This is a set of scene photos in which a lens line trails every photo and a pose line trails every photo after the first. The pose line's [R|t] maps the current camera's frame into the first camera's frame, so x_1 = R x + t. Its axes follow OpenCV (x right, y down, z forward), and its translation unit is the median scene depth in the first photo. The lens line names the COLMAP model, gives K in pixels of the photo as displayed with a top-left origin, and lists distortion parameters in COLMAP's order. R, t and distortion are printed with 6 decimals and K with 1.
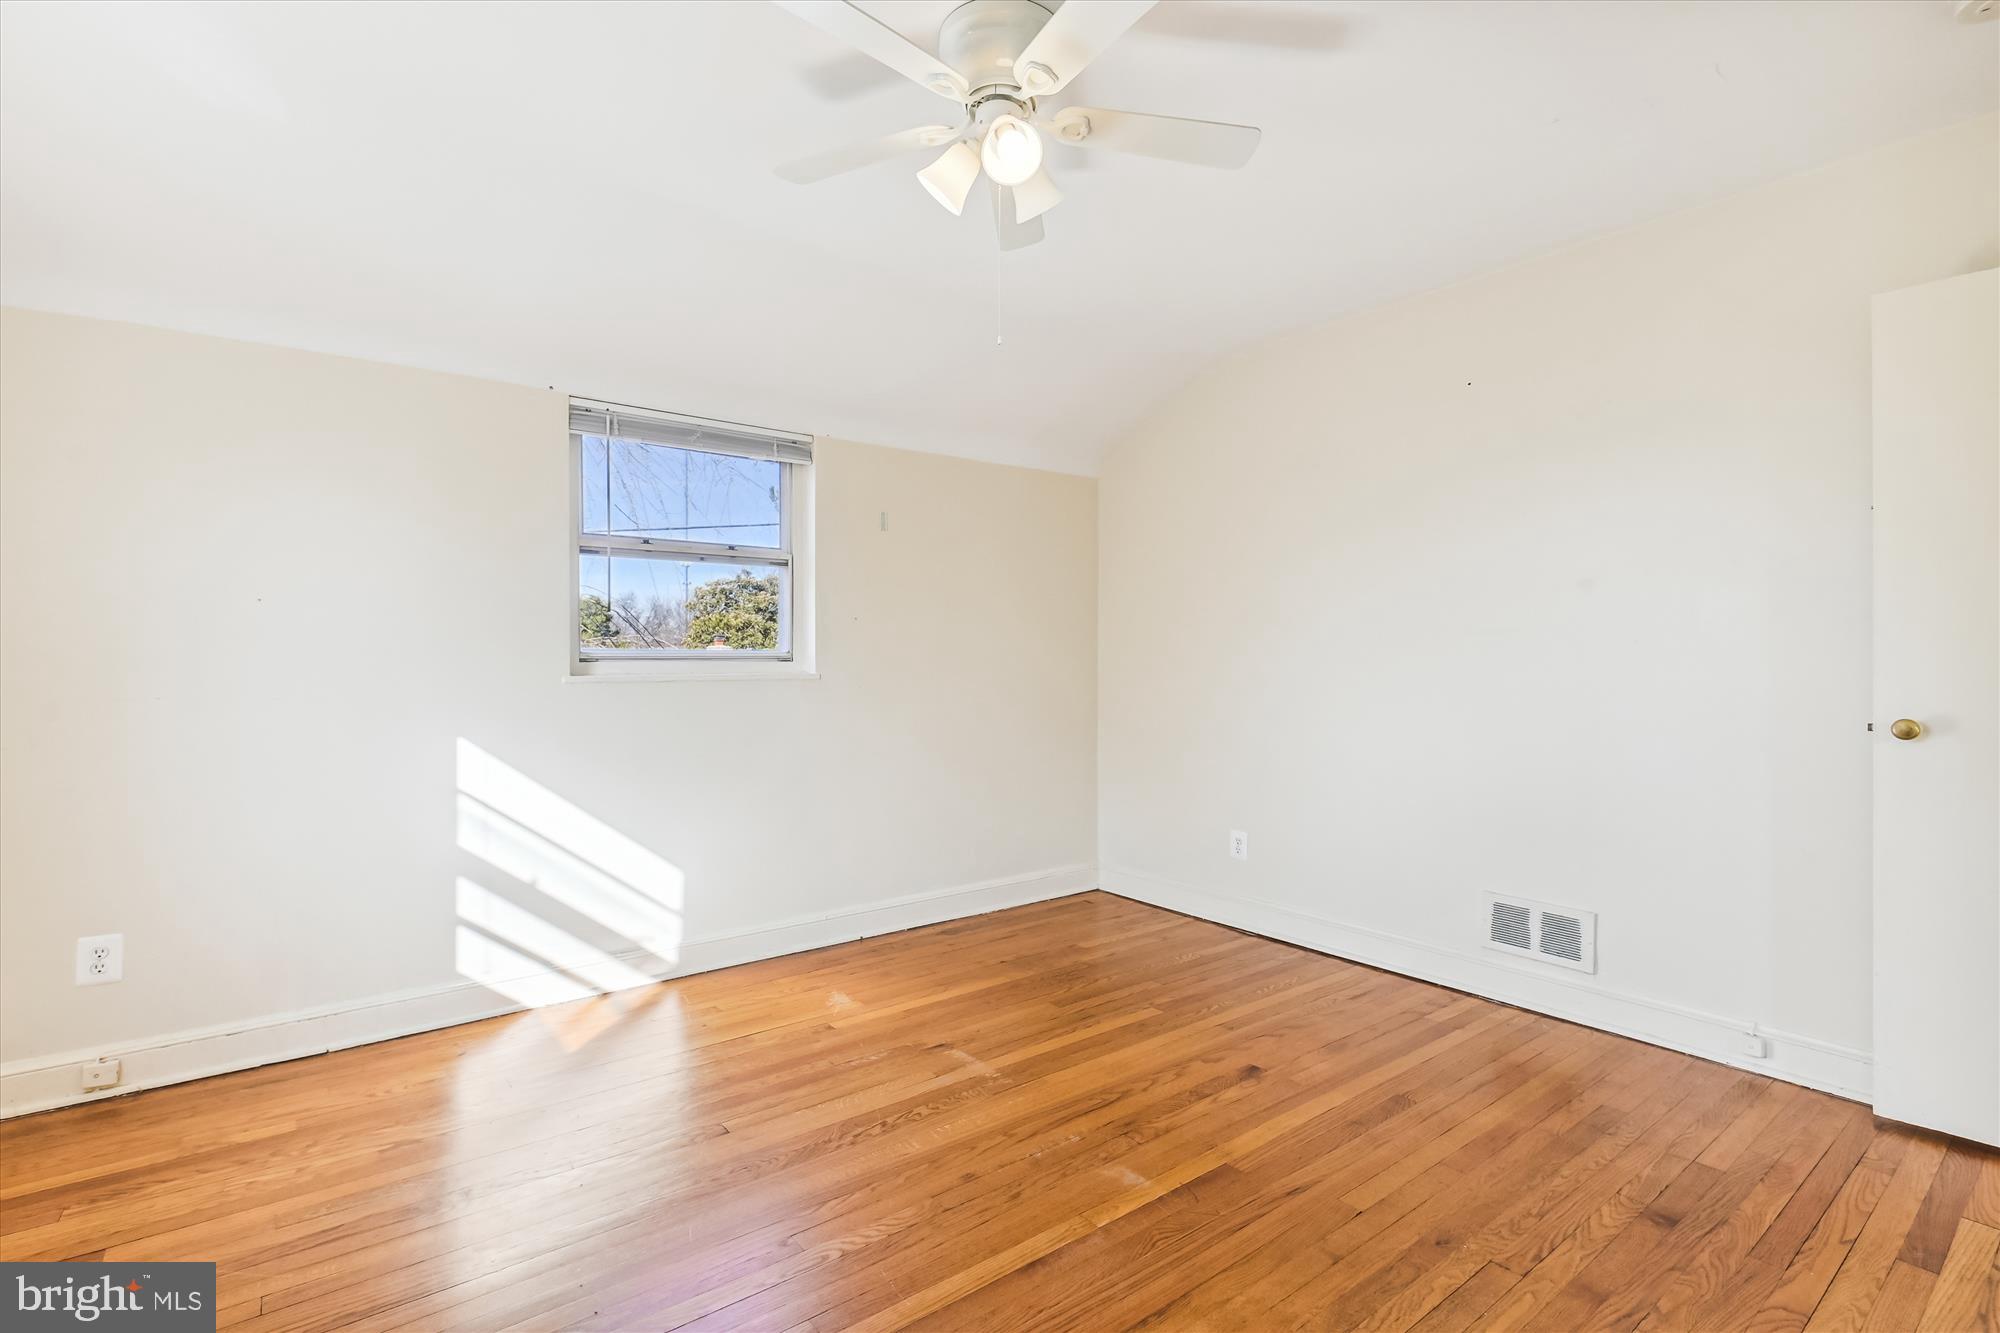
lens RADIAL K [[933.6, 0, 990.4], [0, 933.6, 638.9], [0, 0, 1]] dist [0.003818, -0.000465]
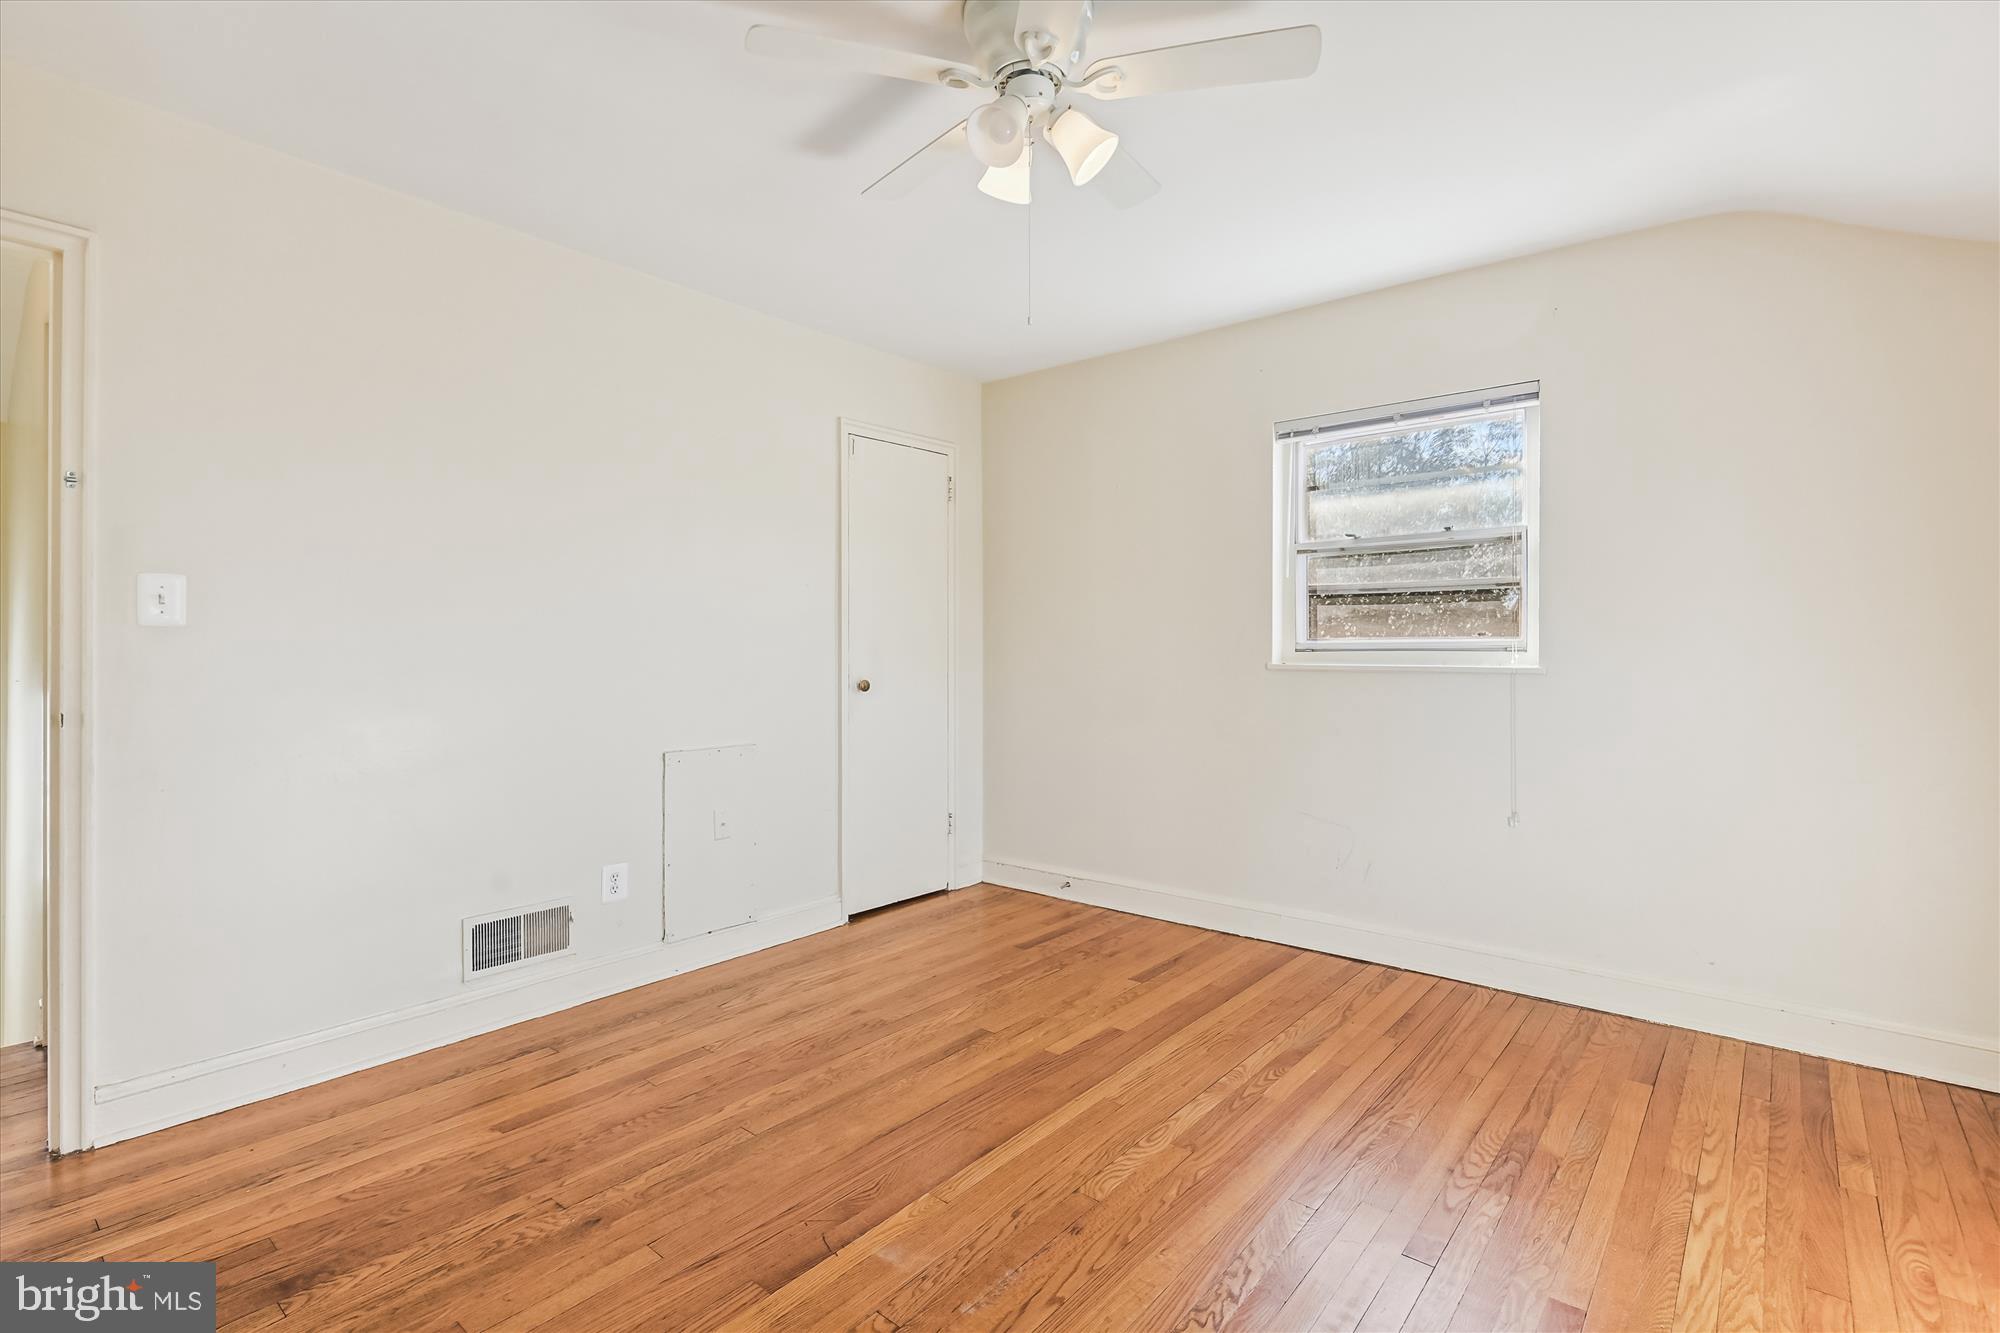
lens RADIAL K [[933.6, 0, 990.4], [0, 933.6, 638.9], [0, 0, 1]] dist [0.003818, -0.000465]
pose [[-0.976347, -0.001718, -0.216202, 0.260572], [0.002549, 0.999807, -0.019455, 0.028704], [0.216194, -0.019546, -0.976155, 1.942274]]
